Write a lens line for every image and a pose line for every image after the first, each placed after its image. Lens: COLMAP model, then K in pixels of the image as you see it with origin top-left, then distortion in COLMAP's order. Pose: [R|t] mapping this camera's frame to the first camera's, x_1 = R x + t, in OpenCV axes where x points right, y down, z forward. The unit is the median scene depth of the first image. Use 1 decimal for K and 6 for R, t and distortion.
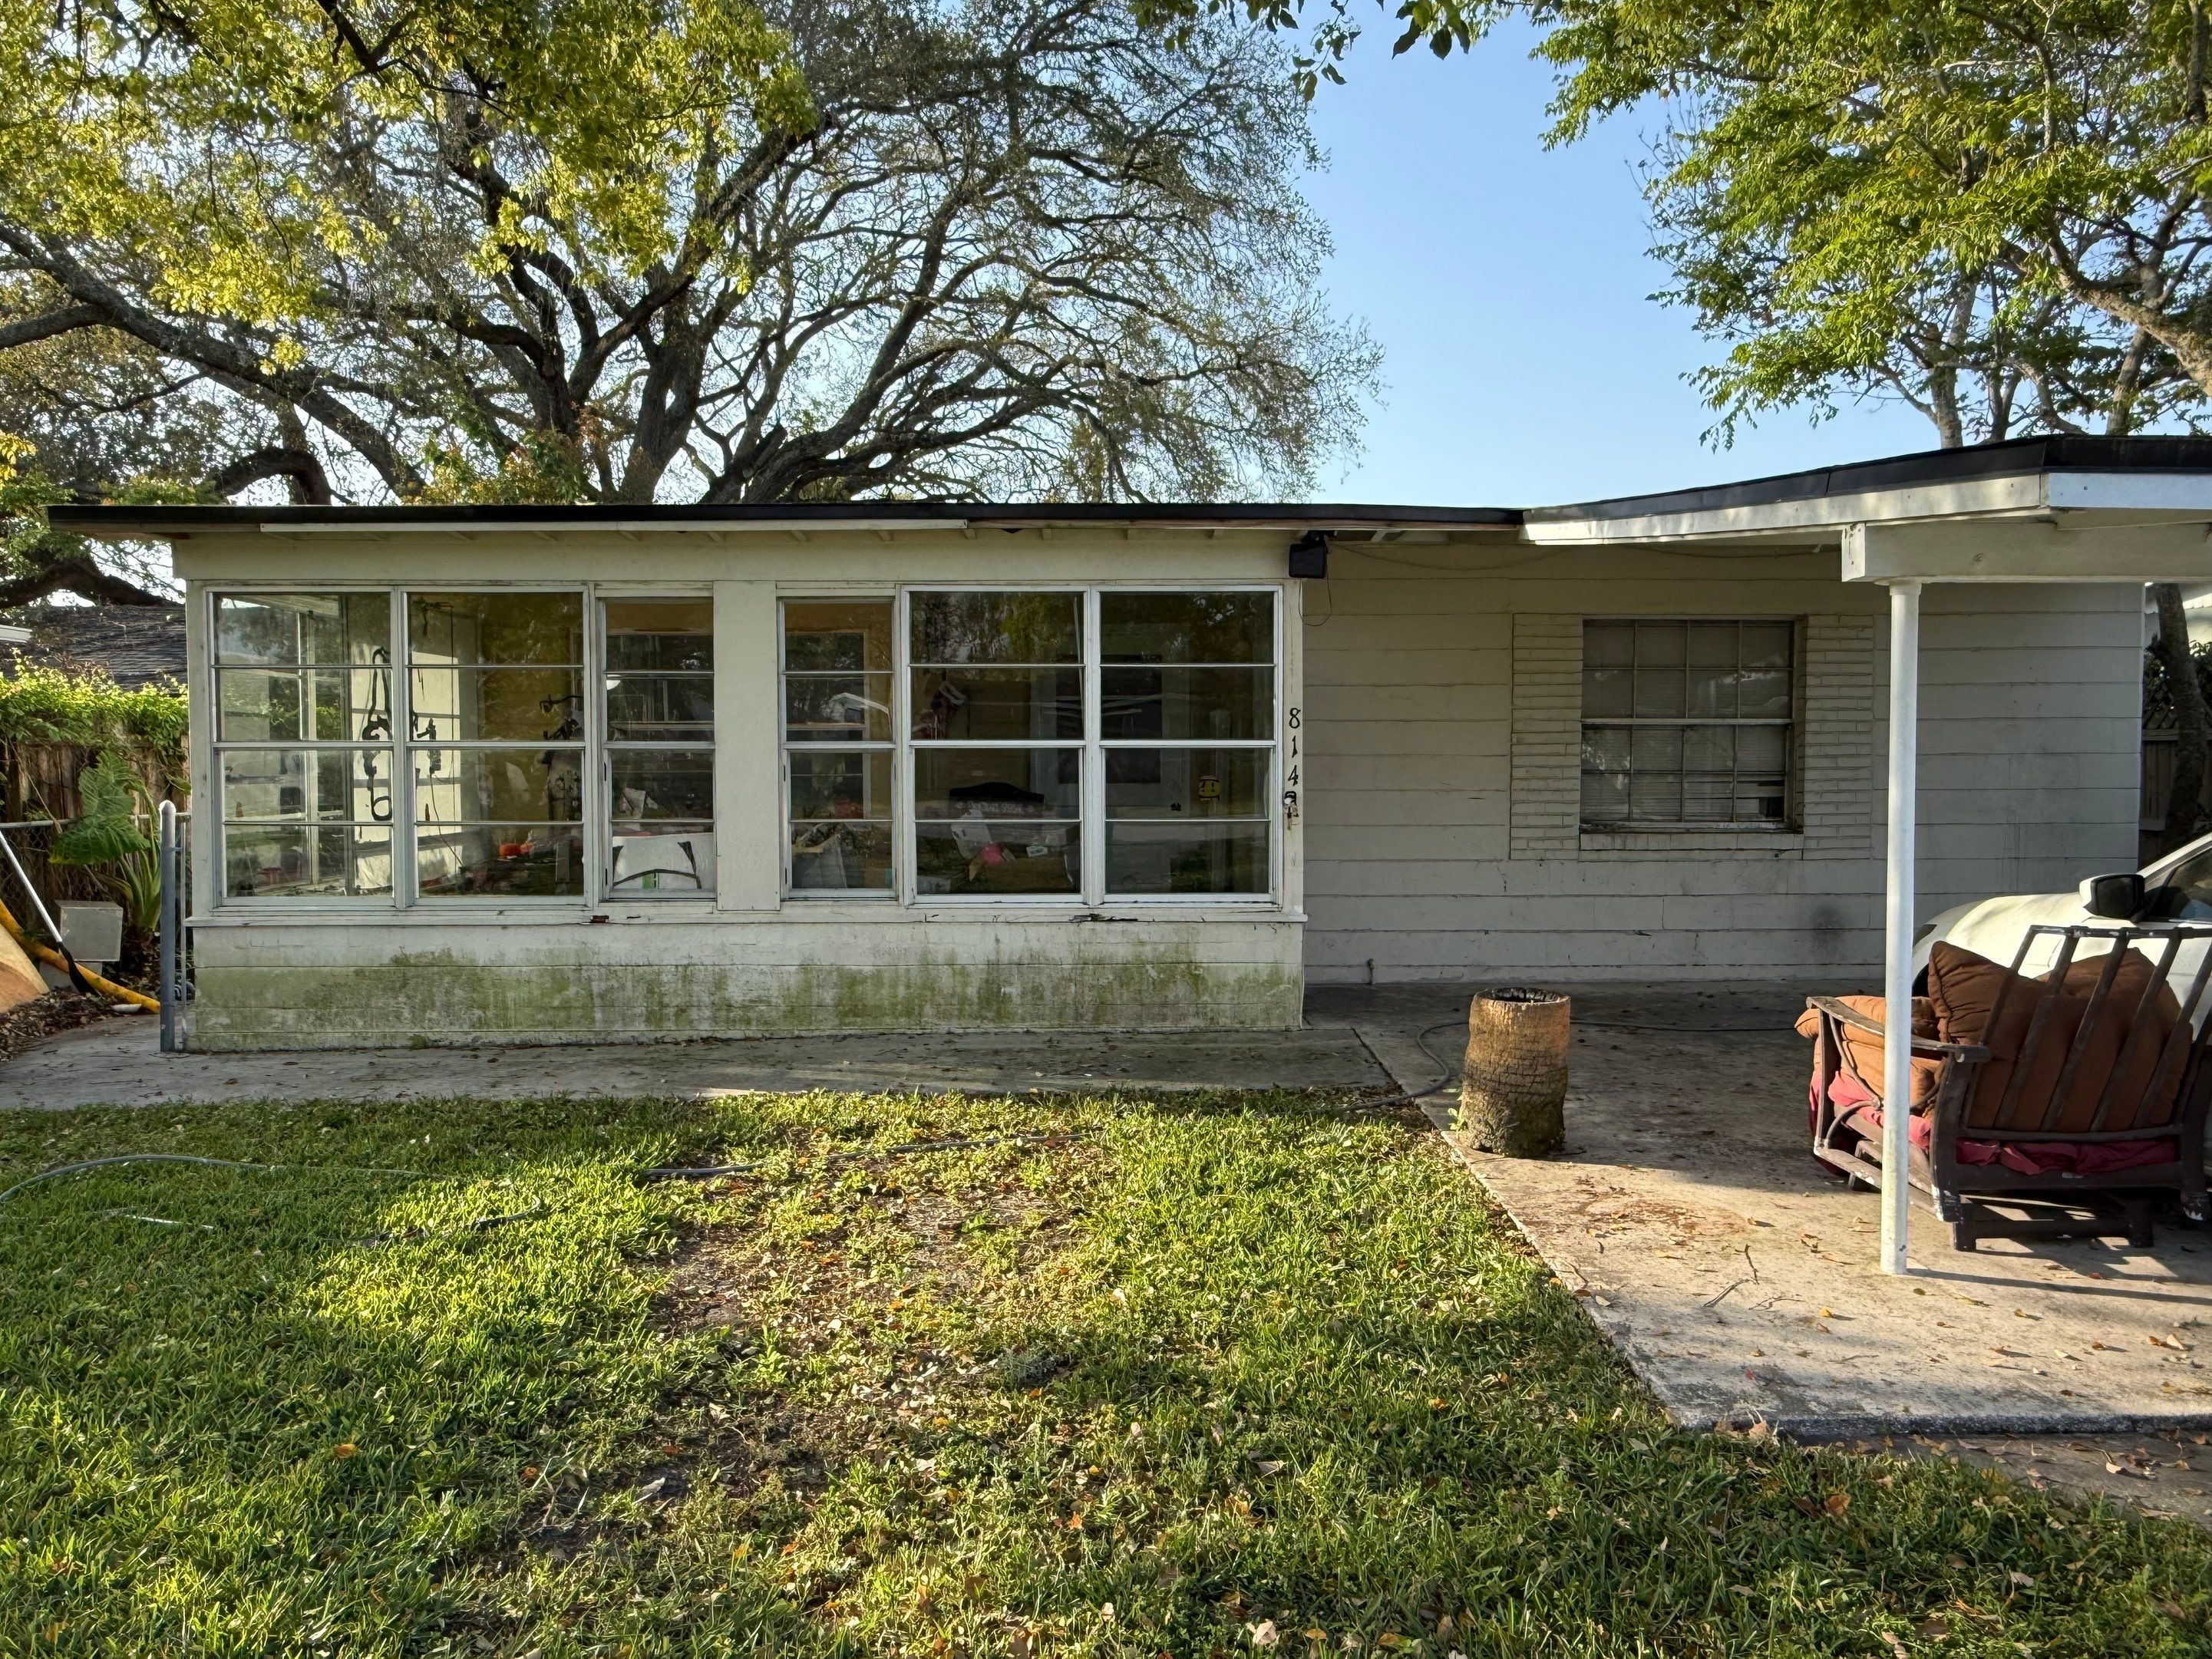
lens RADIAL K [[1545.0, 0, 1114.0], [0, 1545.0, 829.2], [0, 0, 1]] dist [0.027395, -0.017703]
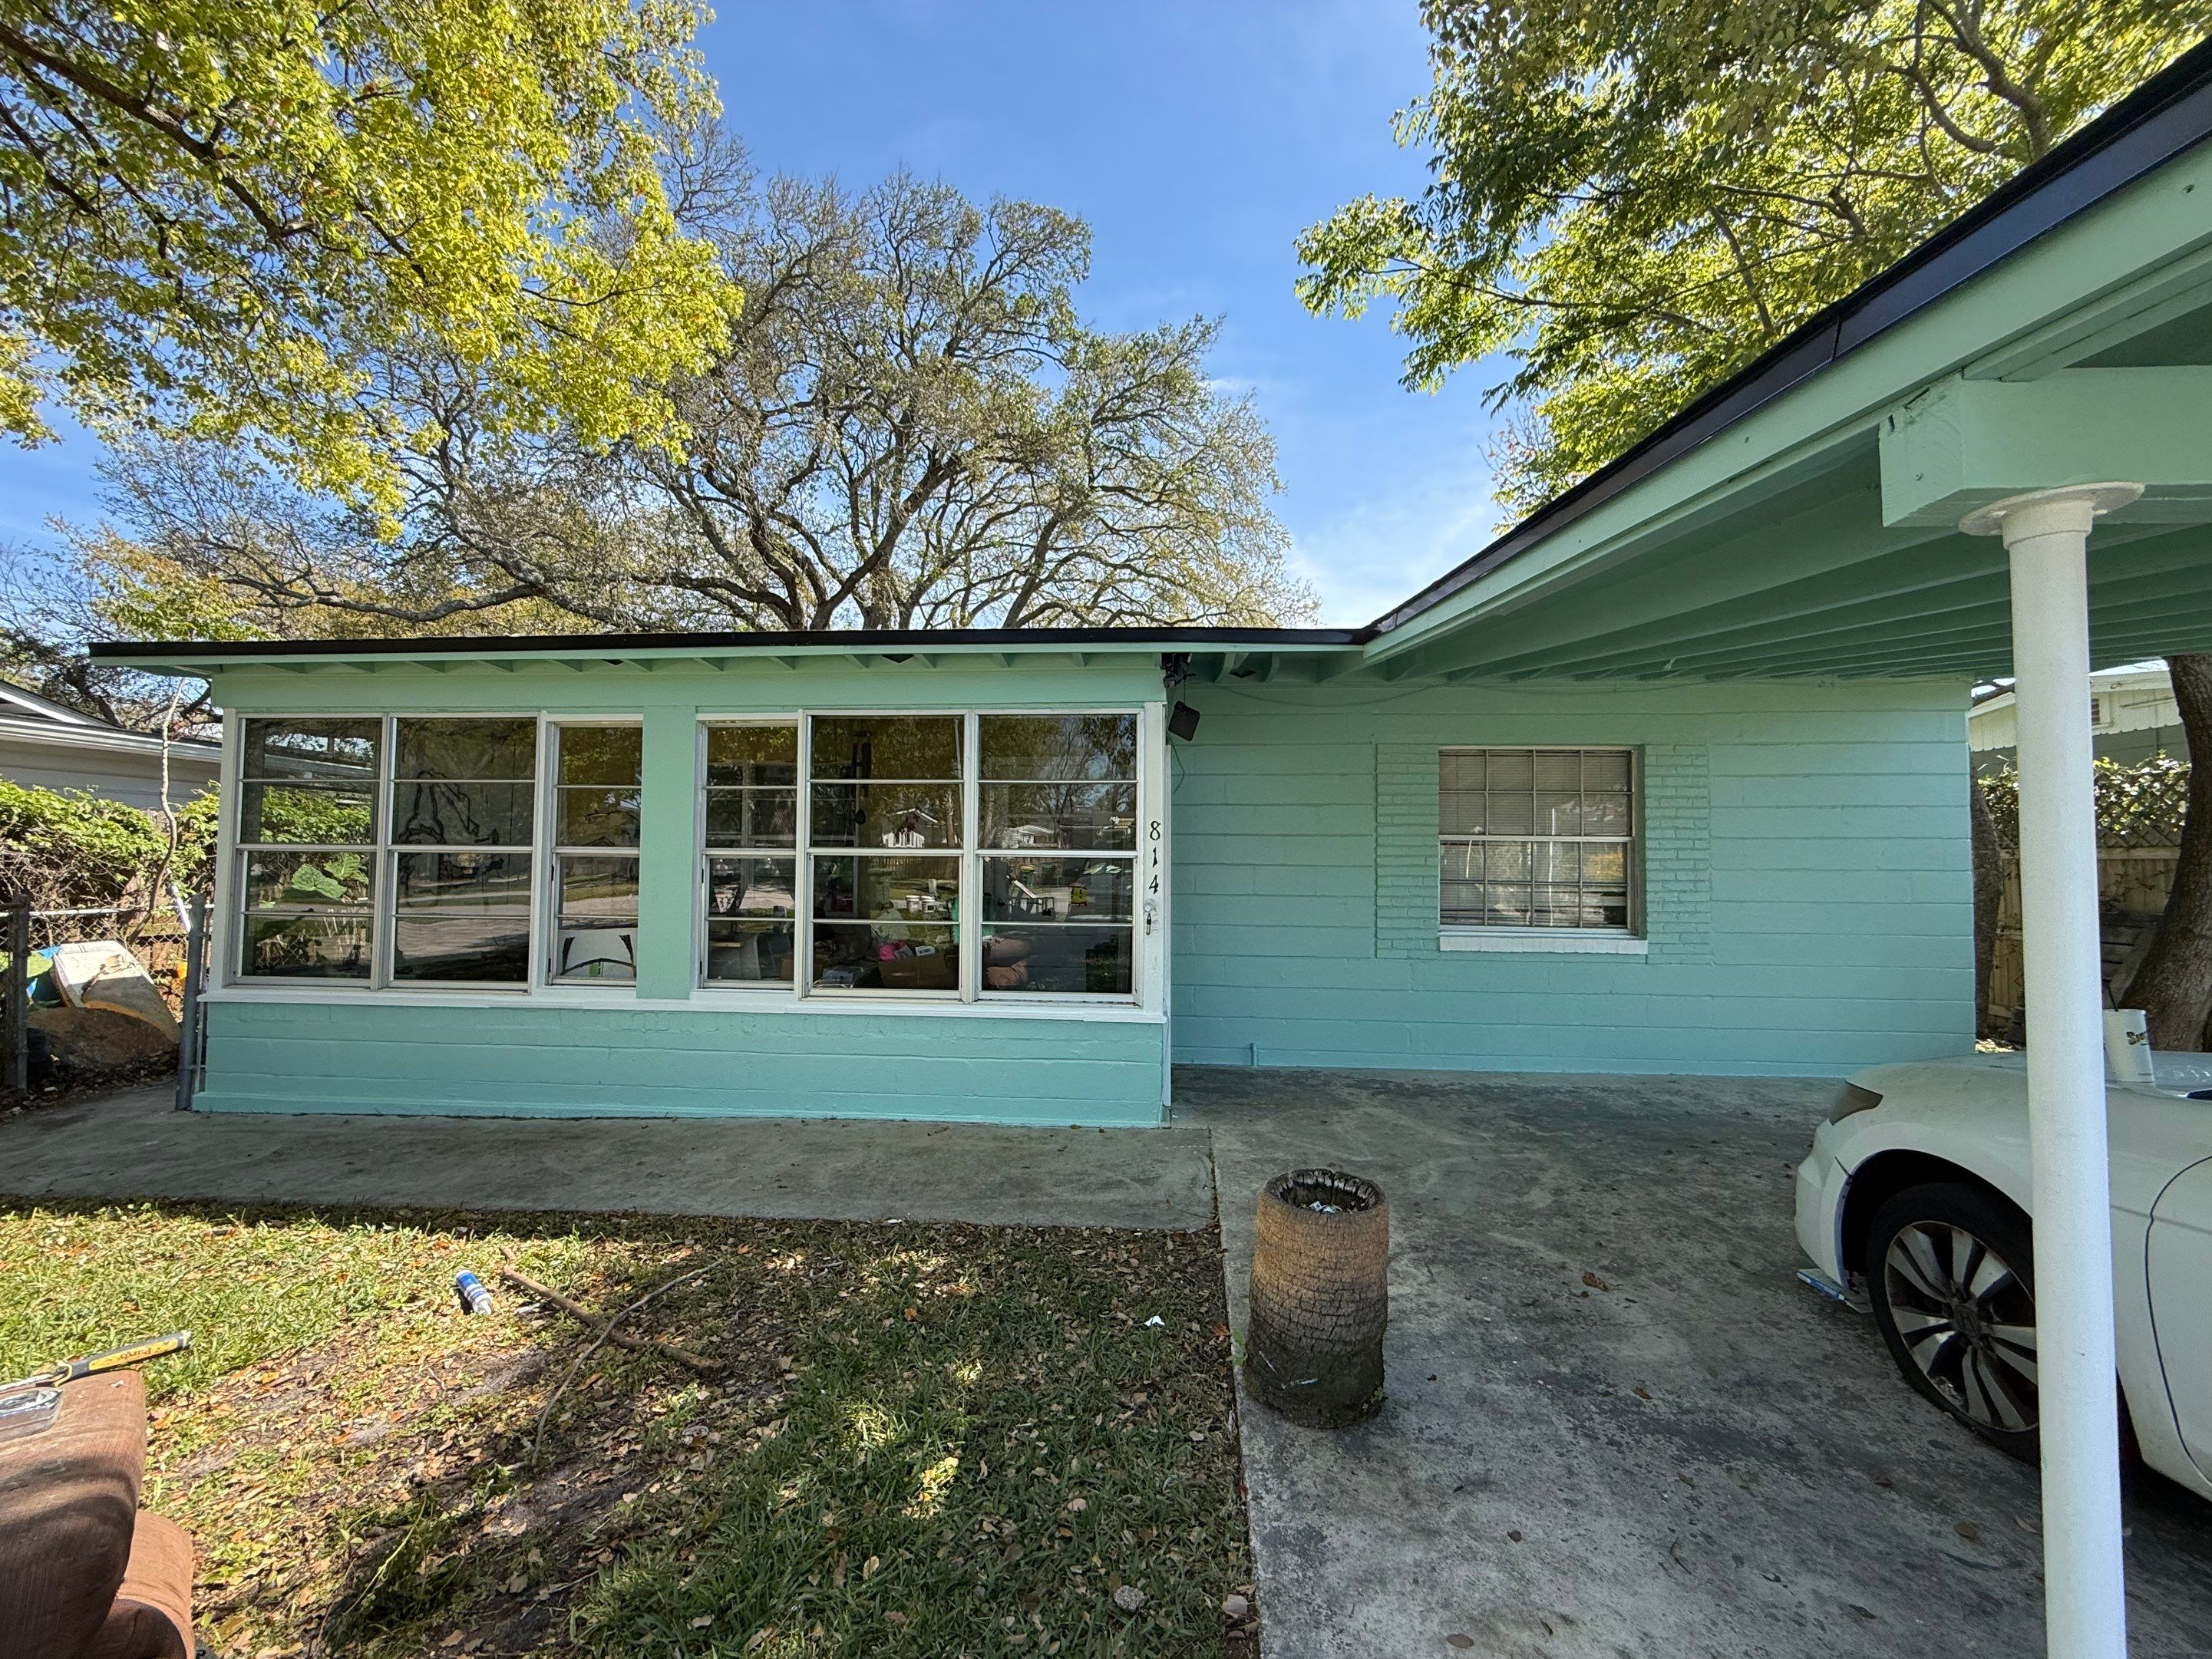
lens RADIAL K [[870.5, 0, 1104.9], [0, 870.5, 830.2], [0, 0, 1]] dist [-0.002487, 0.000616]
pose [[0.994823, 0.006242, -0.101430, 0.138638], [-0.014472, 0.996641, -0.080610, -0.022364], [0.100586, 0.081660, 0.991572, 0.384917]]
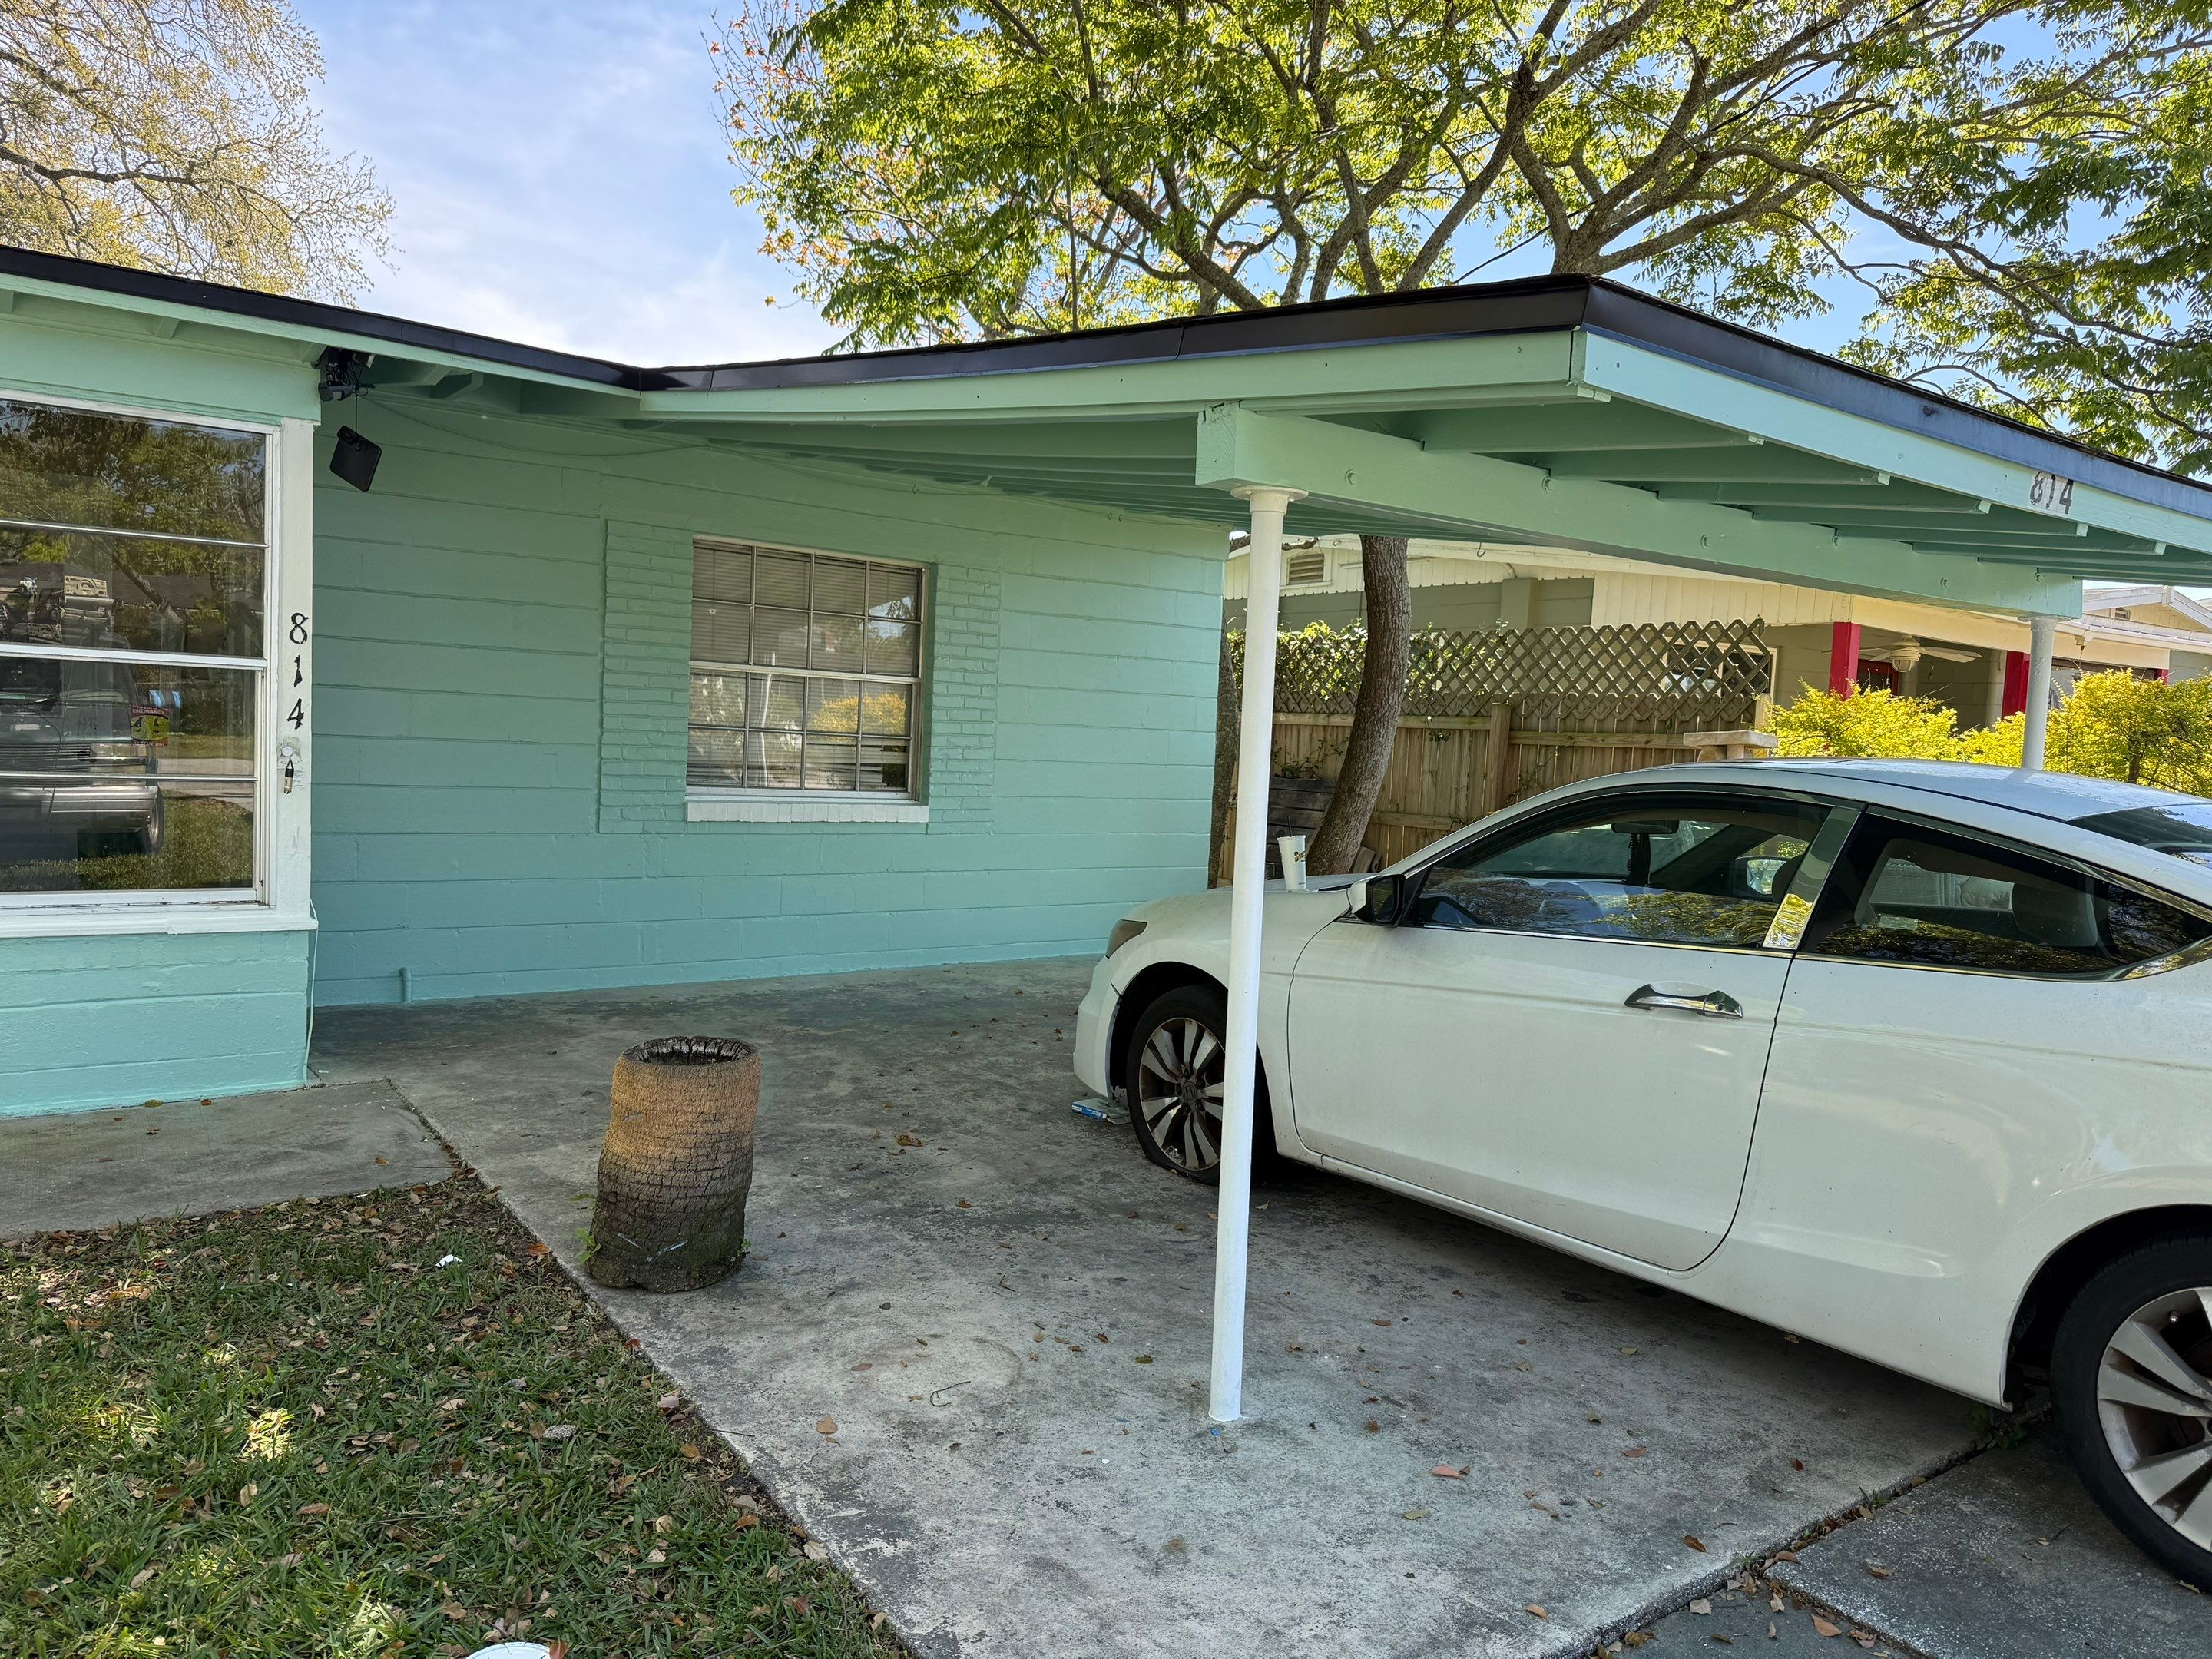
lens RADIAL K [[1545.2, 0, 1119.4], [0, 1545.2, 825.9], [0, 0, 1]] dist [0.027395, -0.017703]
pose [[0.811739, 0.005647, 0.583993, 0.011367], [-0.022672, 0.999504, 0.021850, -0.008603], [-0.583580, -0.030977, 0.811465, 0.231404]]
